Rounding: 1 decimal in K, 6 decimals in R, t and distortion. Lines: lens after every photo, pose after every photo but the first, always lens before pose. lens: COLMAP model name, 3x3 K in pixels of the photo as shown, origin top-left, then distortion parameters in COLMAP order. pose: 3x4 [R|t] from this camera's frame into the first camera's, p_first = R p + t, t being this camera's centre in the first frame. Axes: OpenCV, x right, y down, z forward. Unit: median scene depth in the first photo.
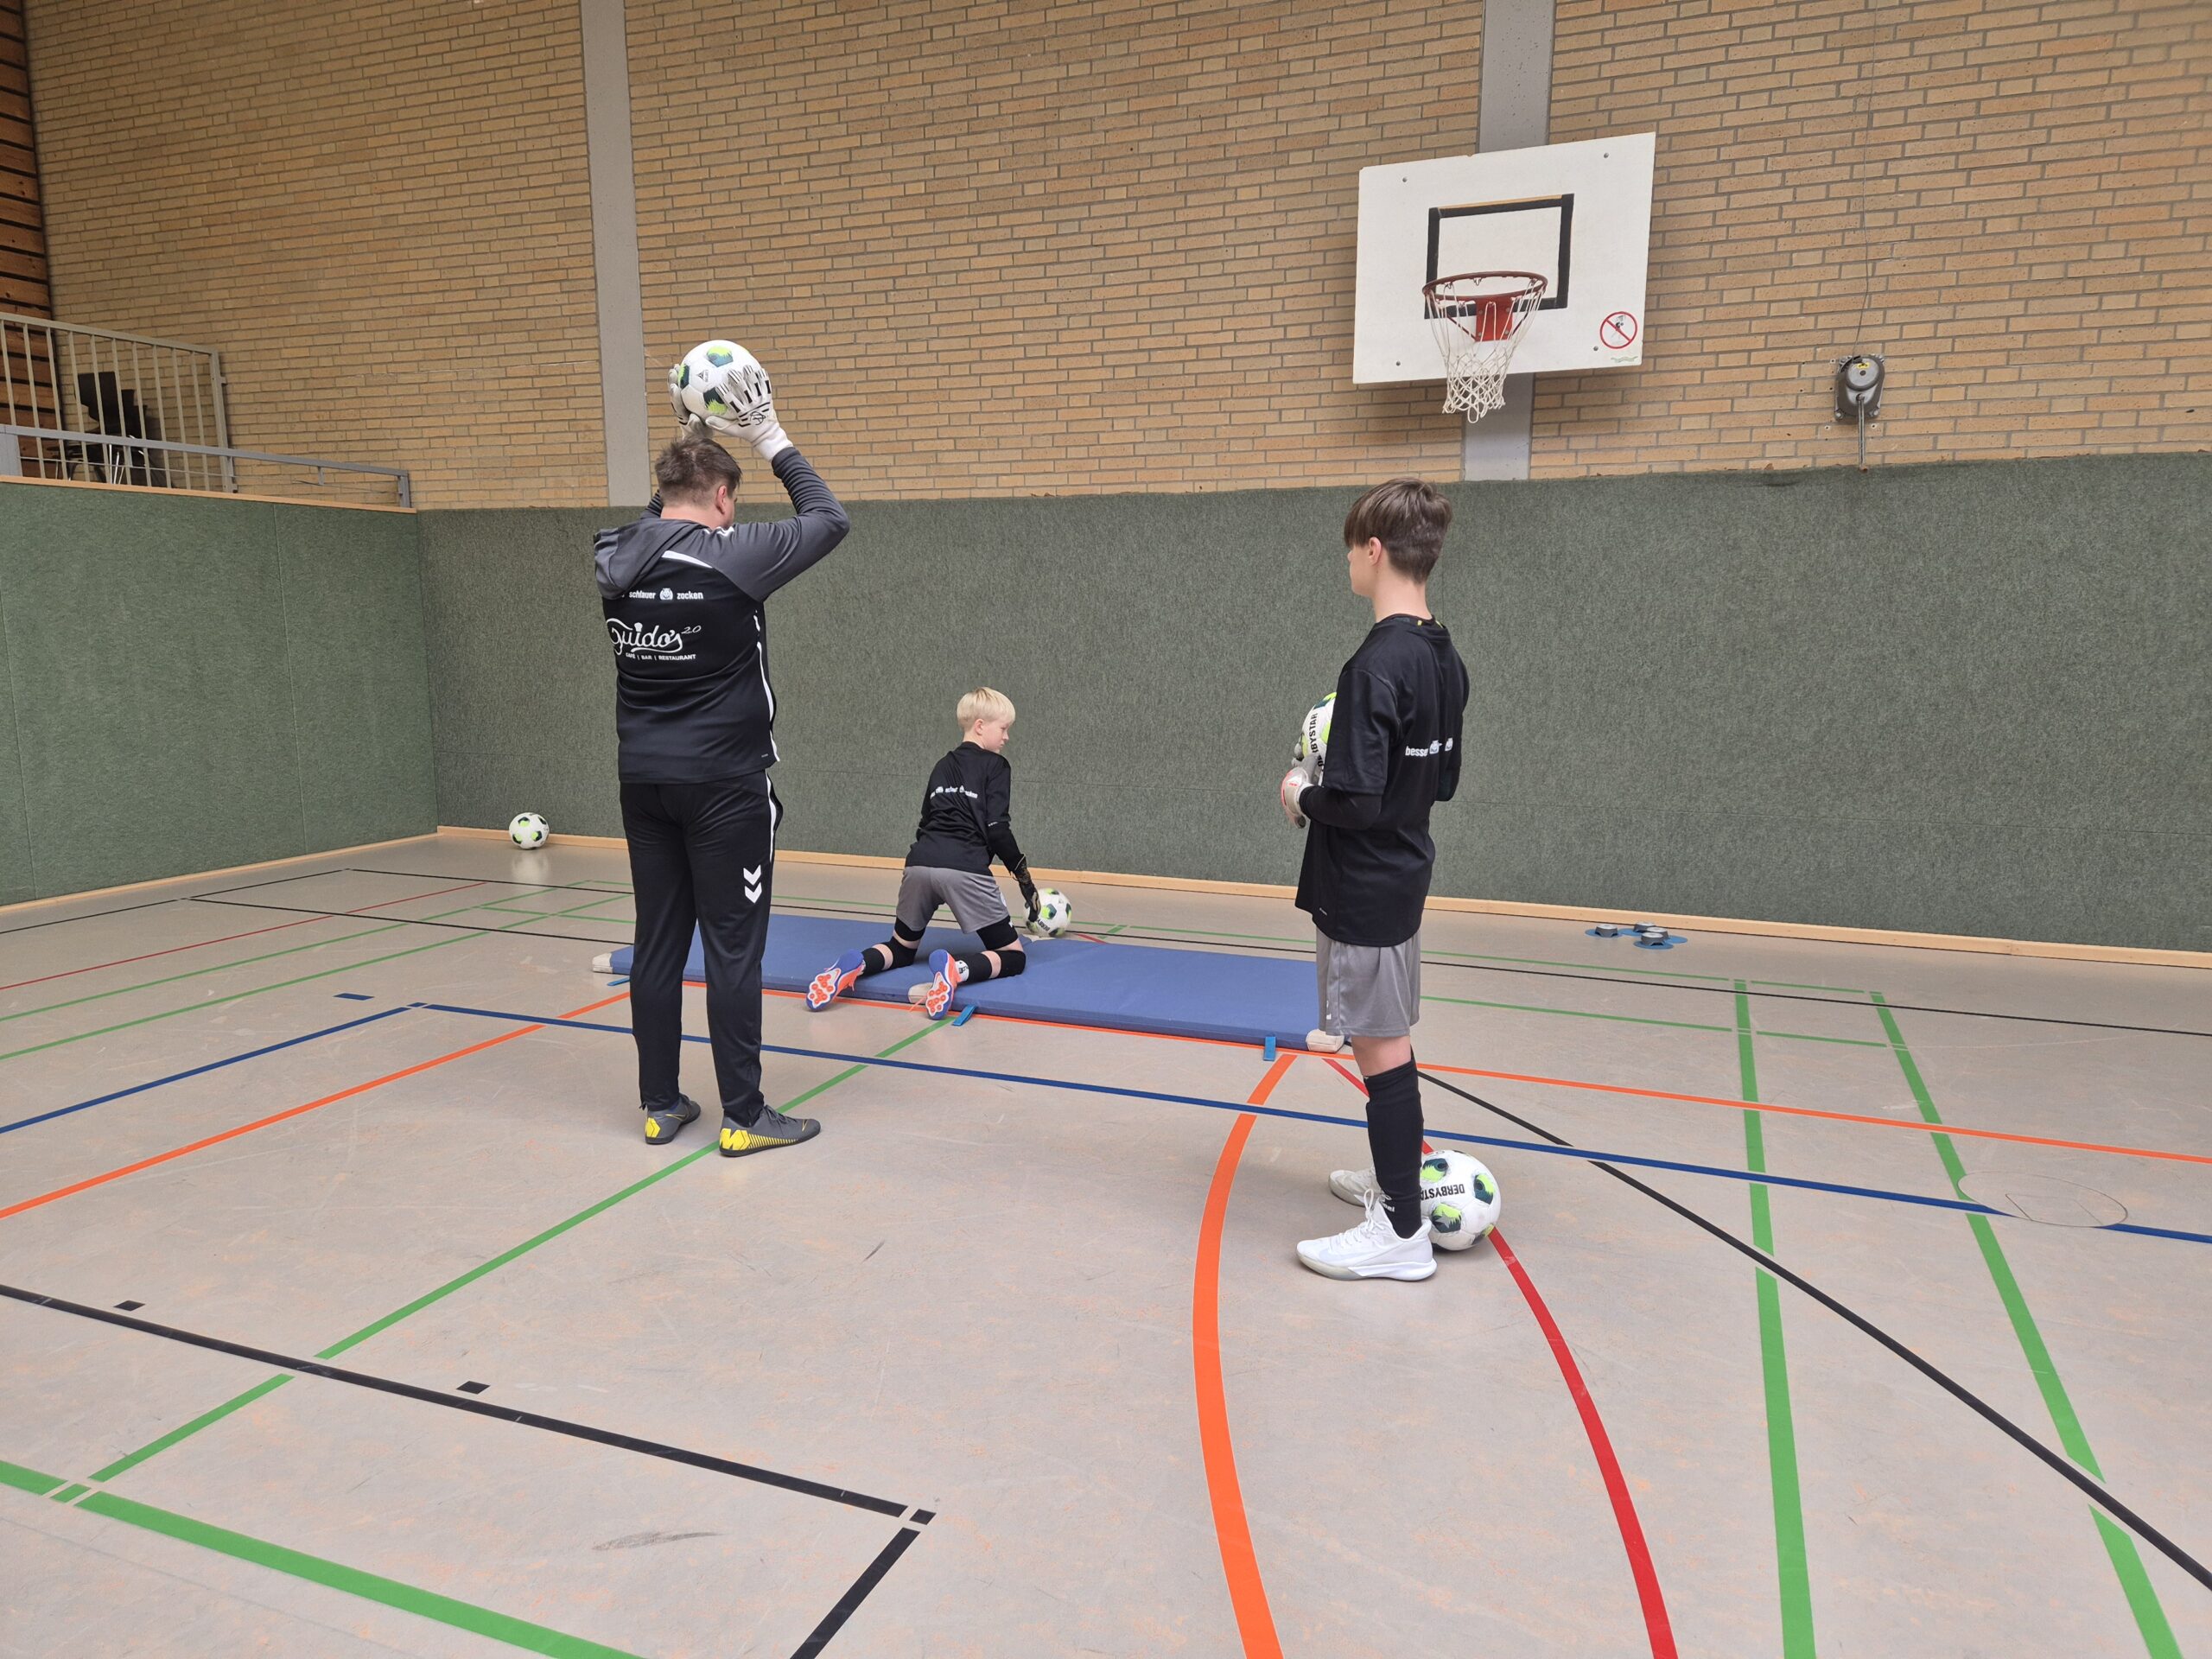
lens RADIAL K [[1468.9, 0, 1112.5], [0, 1468.9, 832.4], [0, 0, 1]] dist [0.091985, -0.075324]
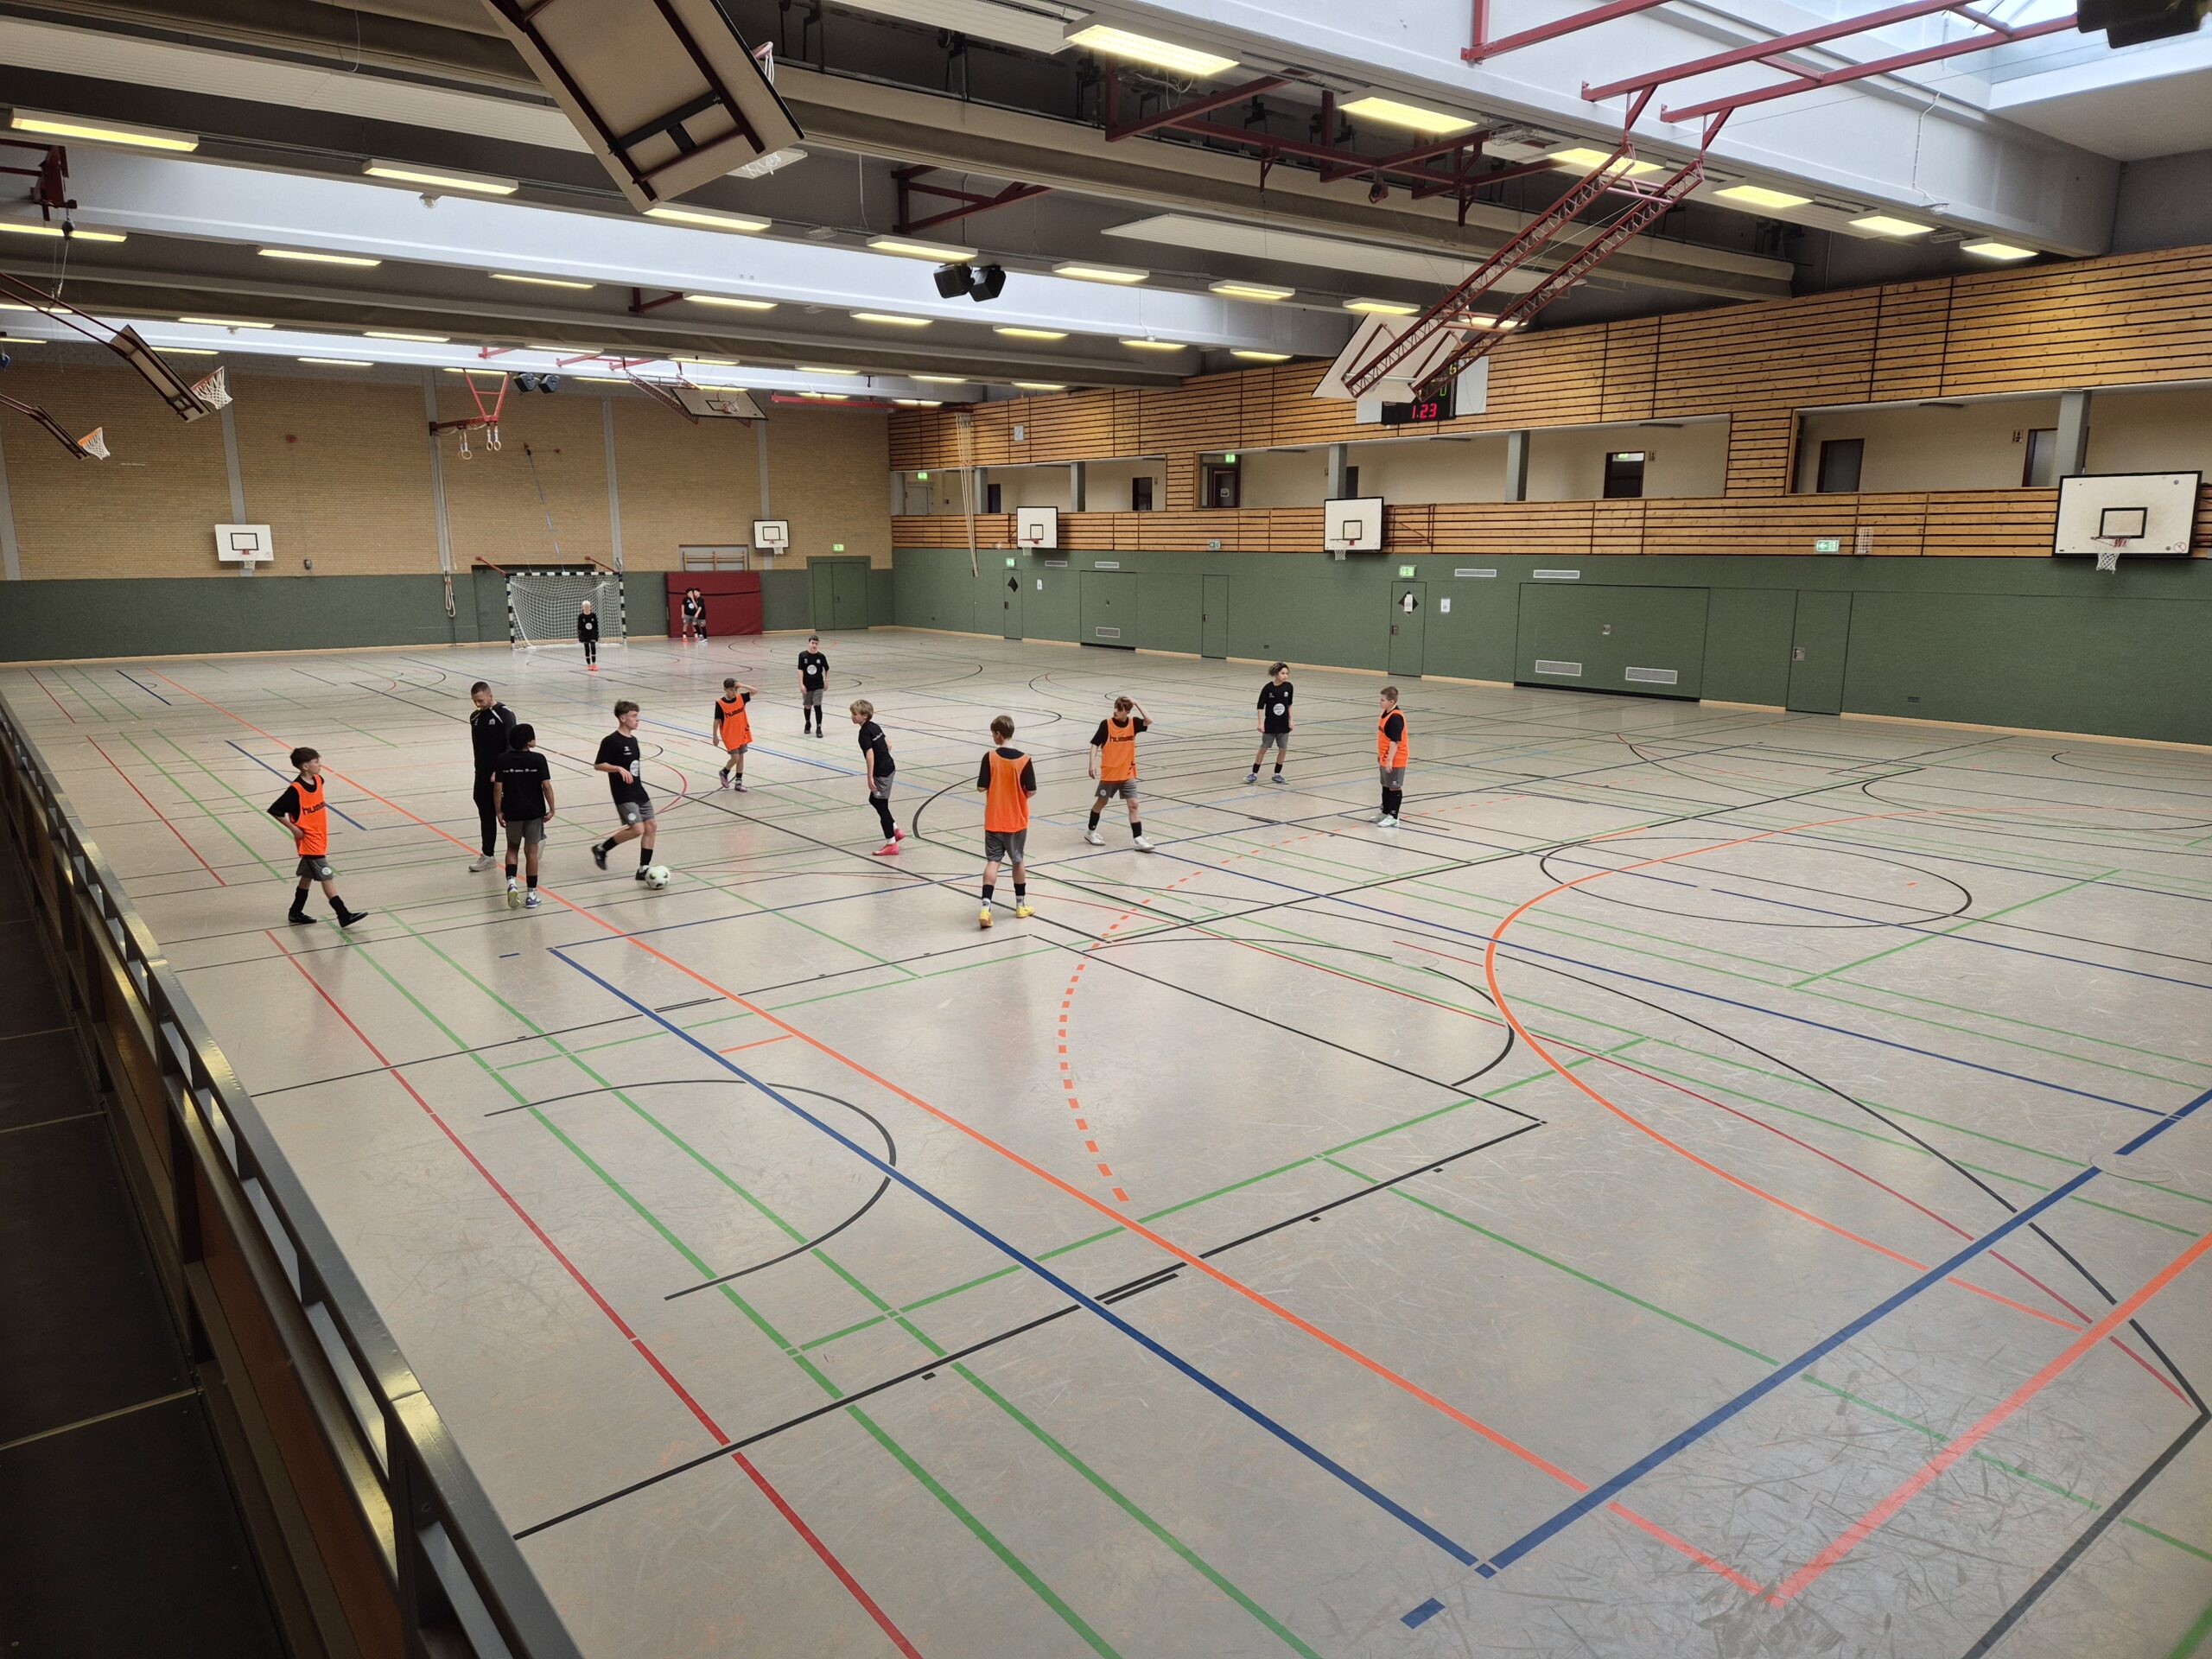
lens RADIAL K [[1539.7, 0, 1076.6], [0, 1539.7, 826.0], [0, 0, 1]] dist [0.213091, -0.189900]
pose [[0.515325, -0.171663, 0.839626, -3.805693], [0.137978, 0.983571, 0.116407, 0.470373], [-0.845814, 0.055862, 0.530545, -5.426472]]
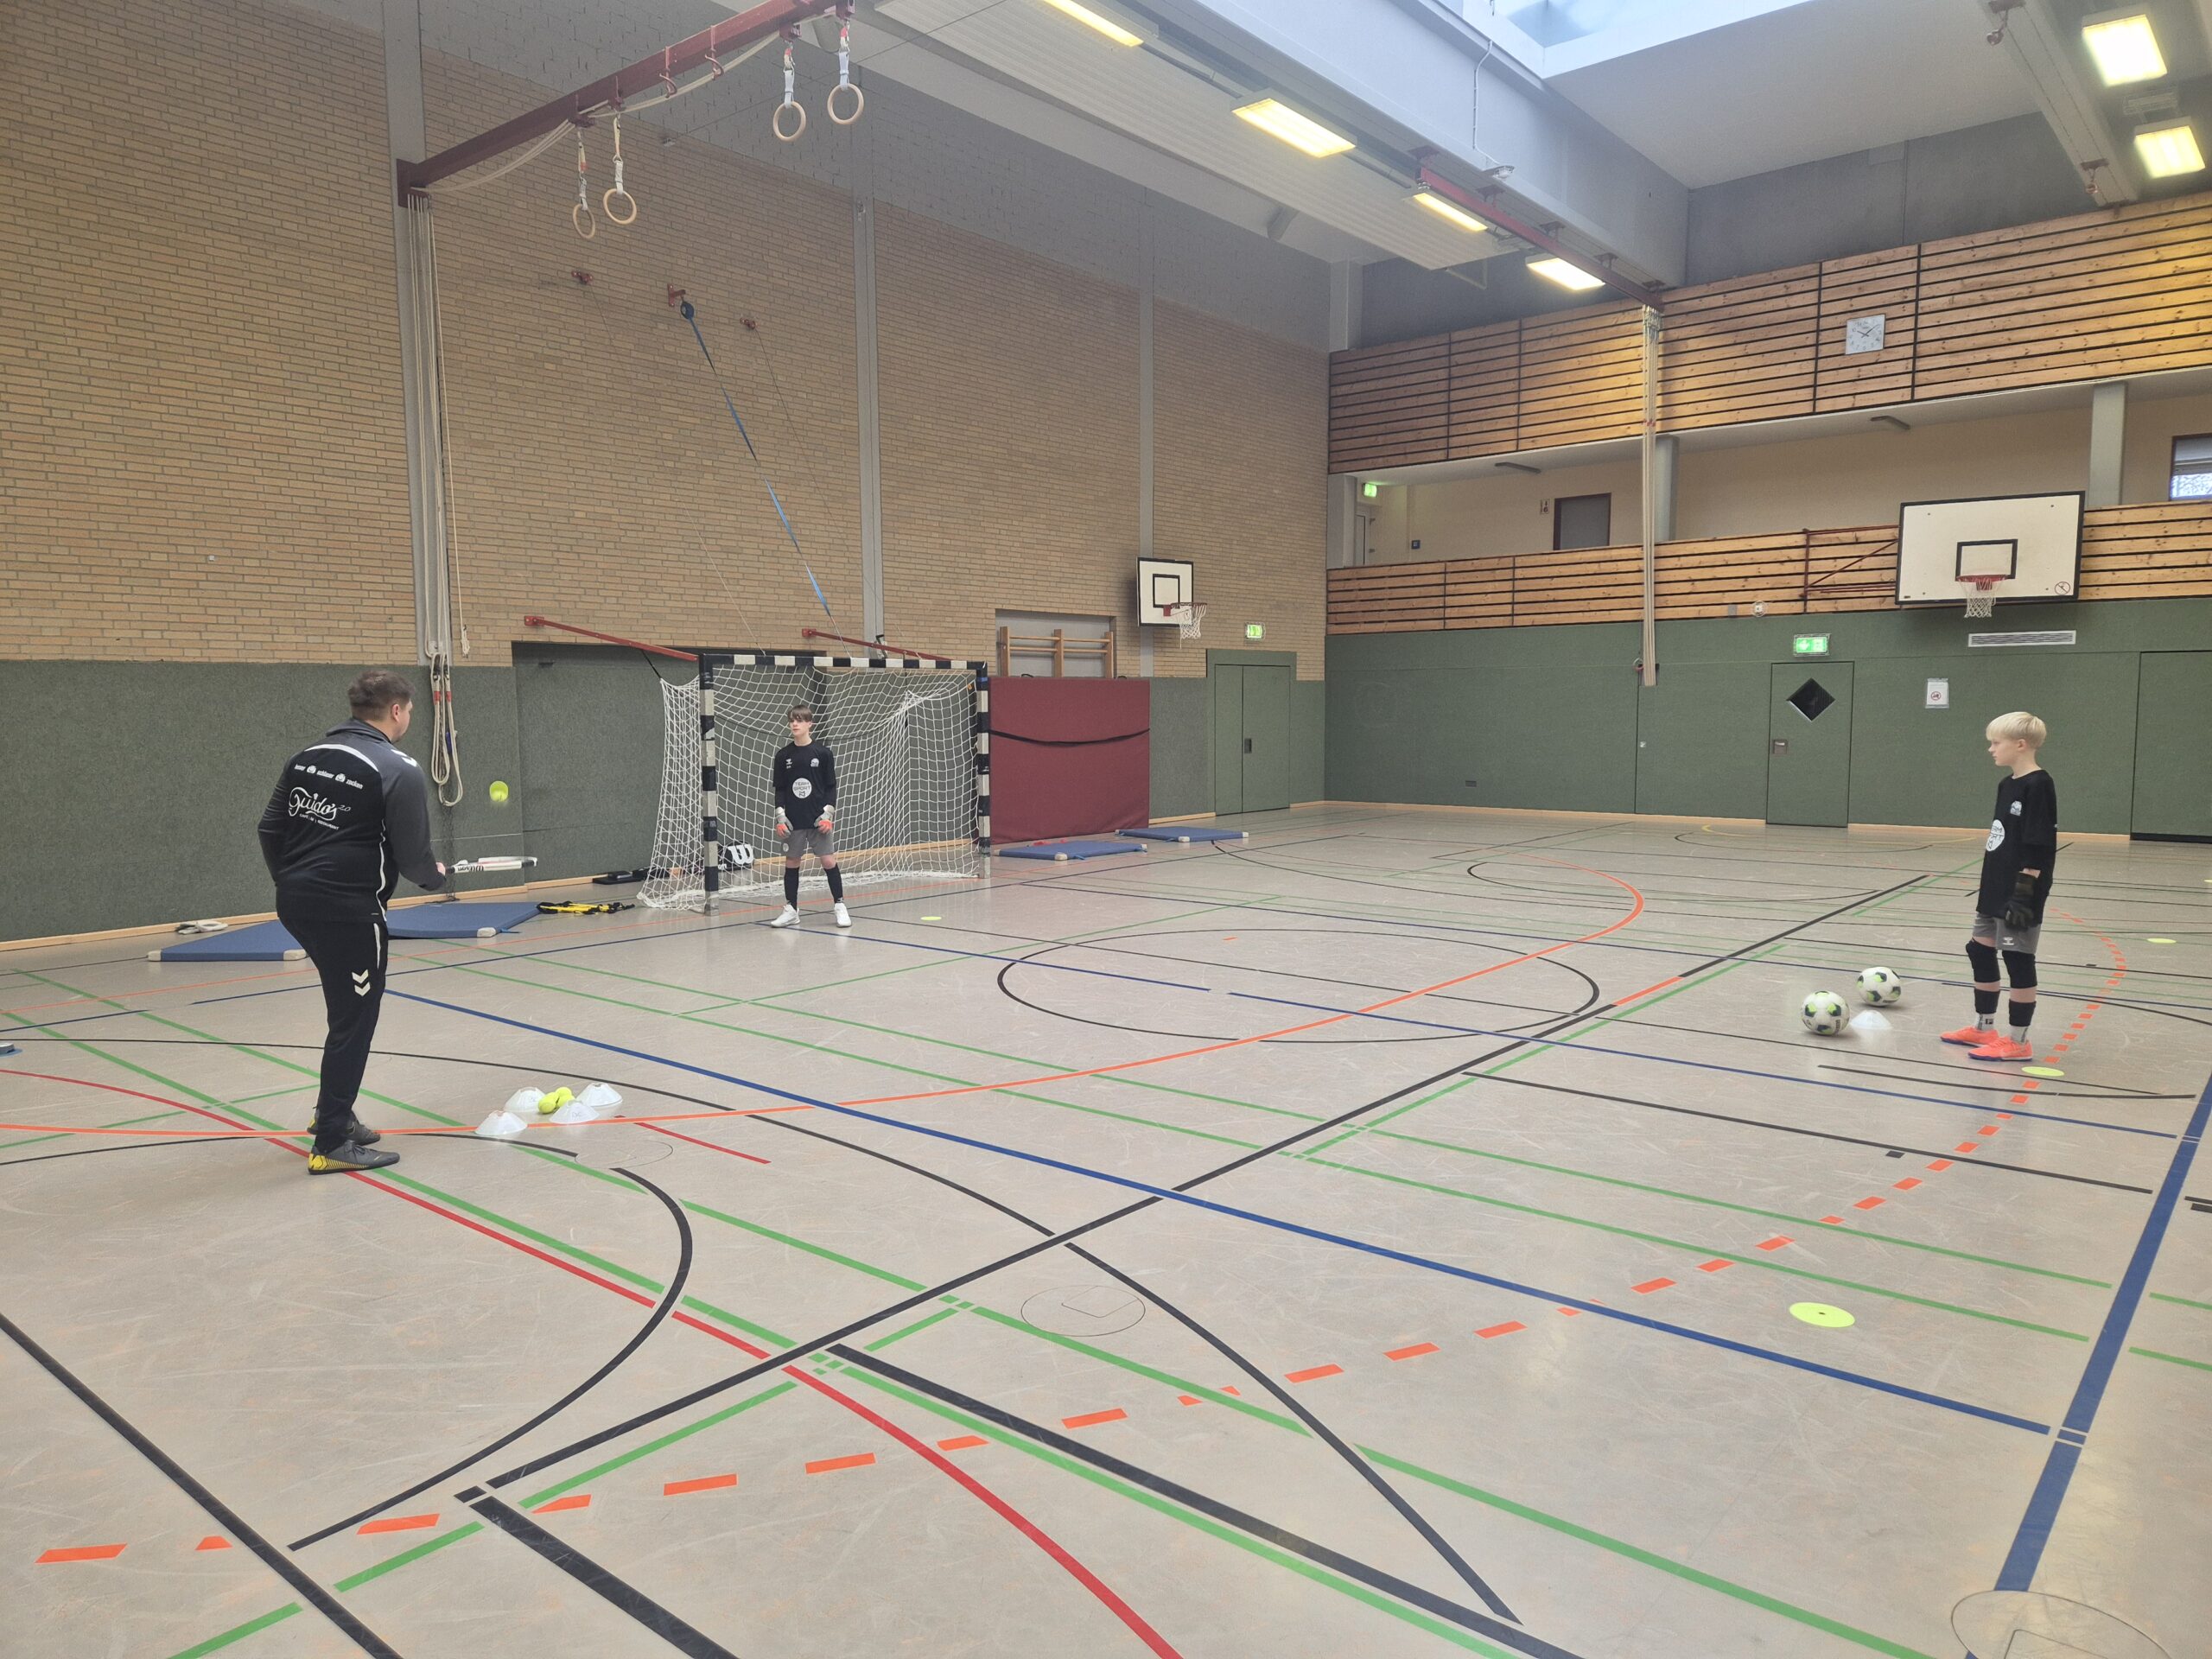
lens RADIAL K [[1469.9, 0, 1106.6], [0, 1469.9, 820.3], [0, 0, 1]] dist [0.091239, -0.074660]
pose [[0.311330, -0.082965, 0.946673, -0.662128], [0.149442, 0.988061, 0.037445, 0.055015], [-0.938478, 0.129815, 0.320011, -0.689156]]
